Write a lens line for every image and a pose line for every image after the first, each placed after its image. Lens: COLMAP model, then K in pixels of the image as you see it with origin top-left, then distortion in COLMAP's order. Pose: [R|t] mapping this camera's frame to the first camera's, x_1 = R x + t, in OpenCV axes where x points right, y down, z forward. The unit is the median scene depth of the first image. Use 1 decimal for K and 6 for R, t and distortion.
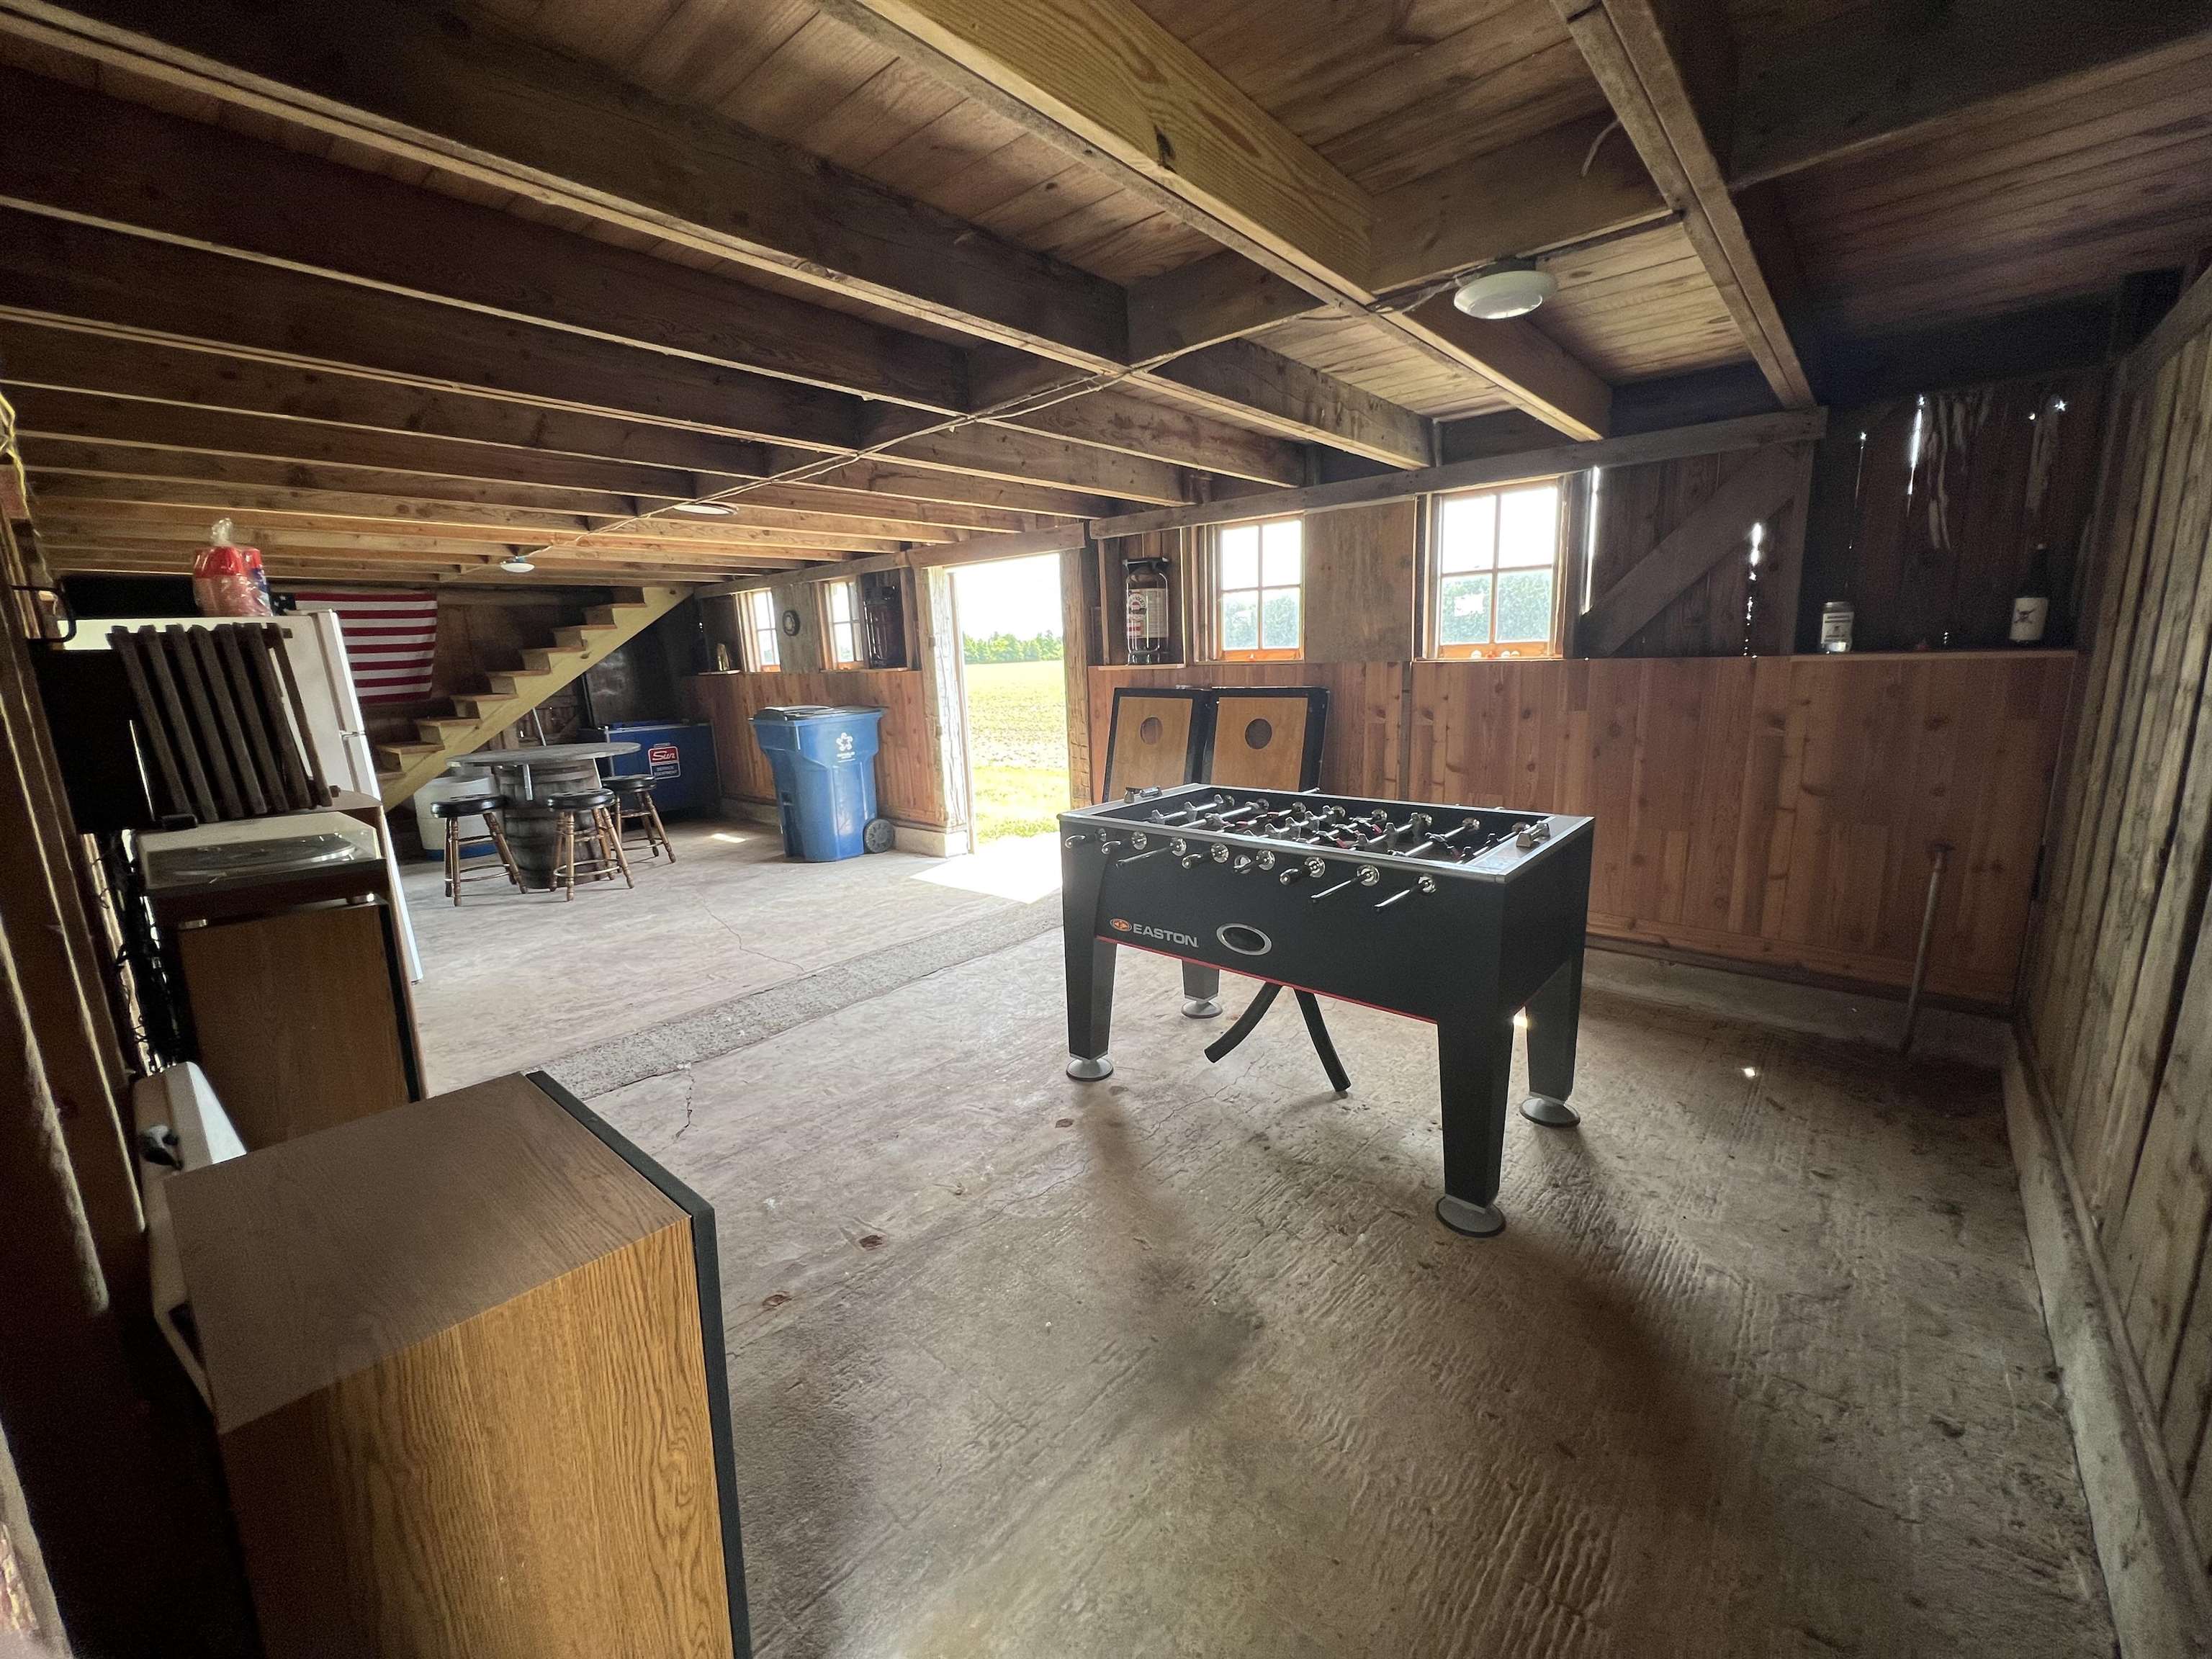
lens RADIAL K [[890.7, 0, 1099.5], [0, 890.7, 826.8], [0, 0, 1]] dist [-0.000804, 0.000793]
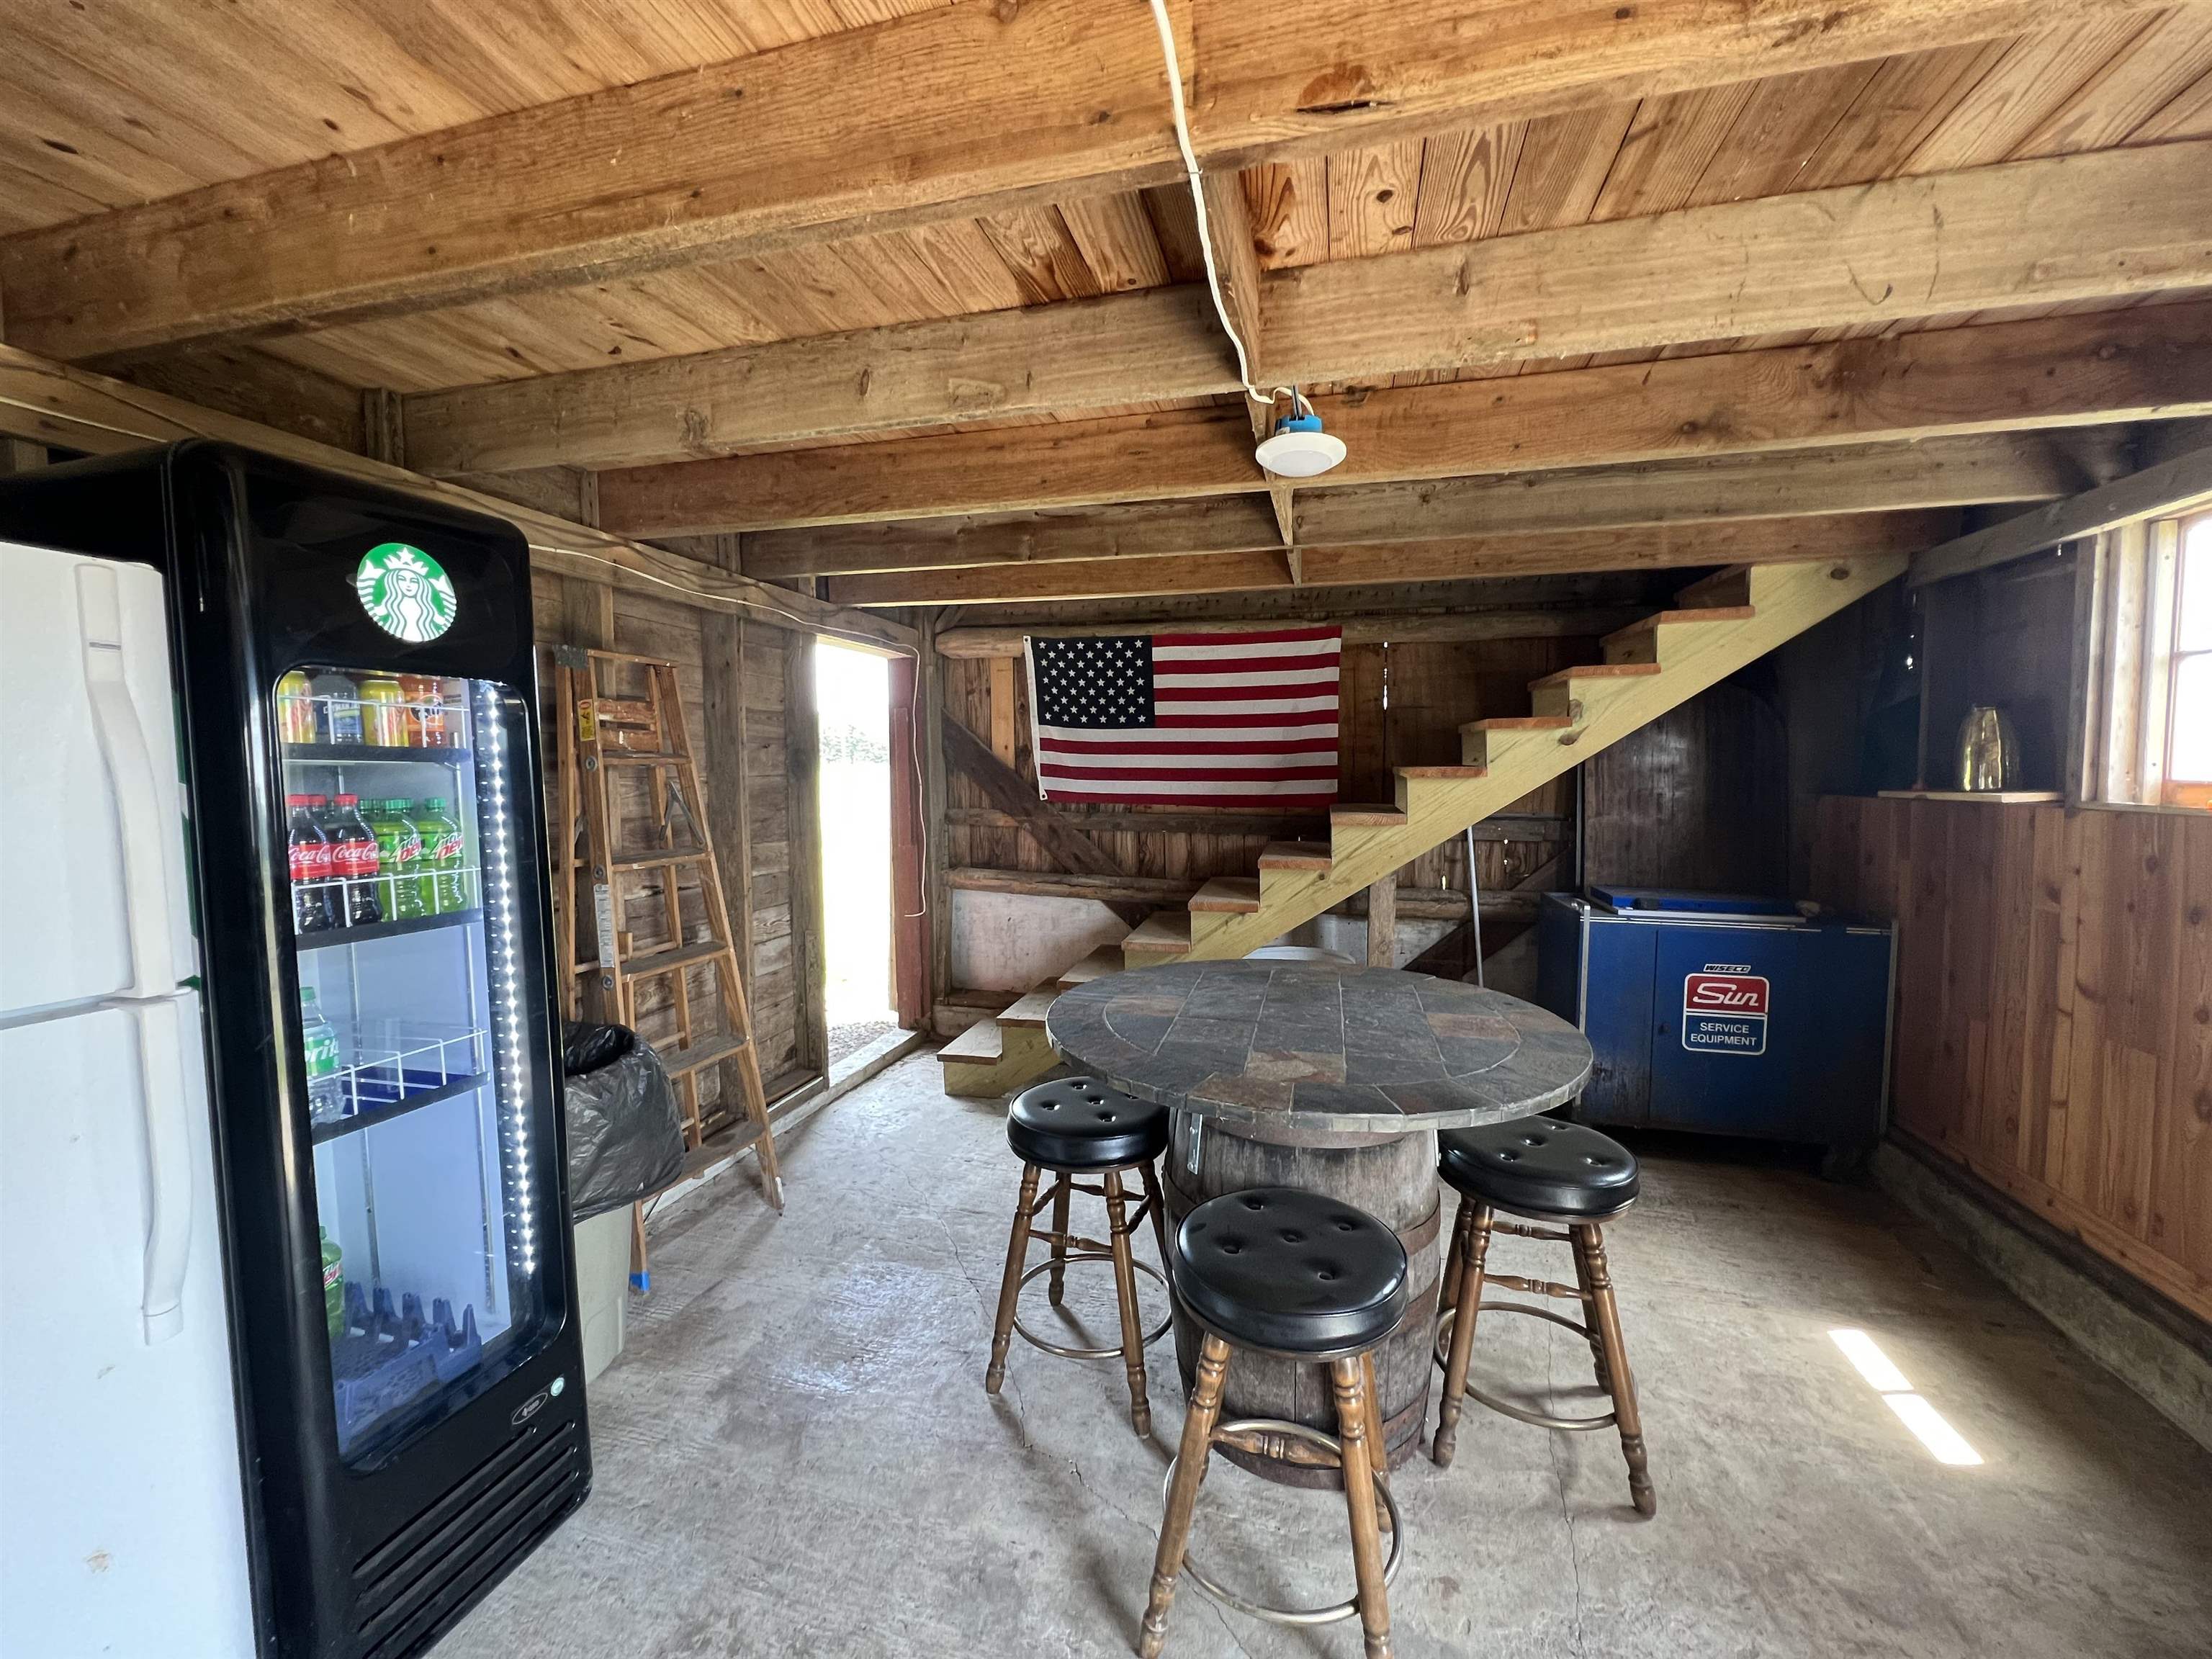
lens RADIAL K [[890.7, 0, 1099.5], [0, 890.7, 826.8], [0, 0, 1]] dist [-0.000804, 0.000793]
pose [[0.435584, 0.101566, -0.894400, -0.282042], [-0.189350, 0.981721, 0.019266, -0.112814], [0.880008, 0.160963, 0.446853, 0.602295]]
